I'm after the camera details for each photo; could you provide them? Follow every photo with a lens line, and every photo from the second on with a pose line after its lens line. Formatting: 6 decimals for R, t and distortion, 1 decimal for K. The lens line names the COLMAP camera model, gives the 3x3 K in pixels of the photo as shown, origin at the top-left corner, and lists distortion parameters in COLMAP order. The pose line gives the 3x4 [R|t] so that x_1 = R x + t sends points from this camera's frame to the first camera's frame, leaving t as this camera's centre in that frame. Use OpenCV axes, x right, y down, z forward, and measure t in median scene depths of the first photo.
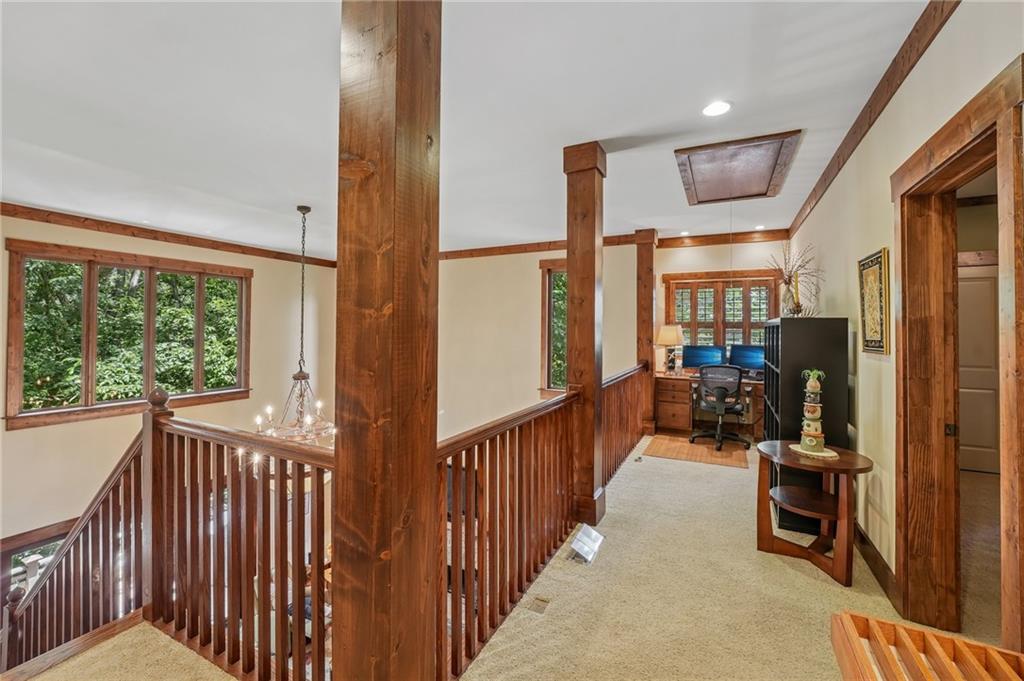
lens RADIAL K [[425.5, 0, 513.0], [0, 425.5, 331.3], [0, 0, 1]] dist [-0.015712, 0.000556]
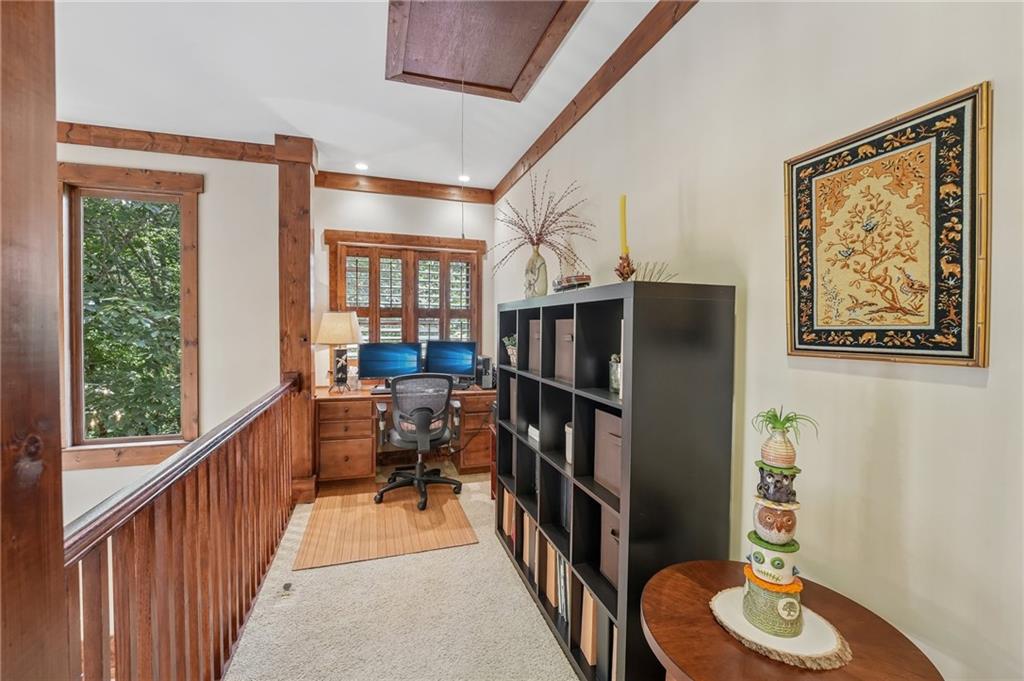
lens RADIAL K [[425.5, 0, 513.0], [0, 425.5, 331.3], [0, 0, 1]] dist [-0.015712, 0.000556]
pose [[0.713955, -0.010737, 0.700109, 0.122698], [0.002566, 0.999916, 0.012718, 0.007347], [-0.700187, -0.007284, 0.713922, 0.394274]]
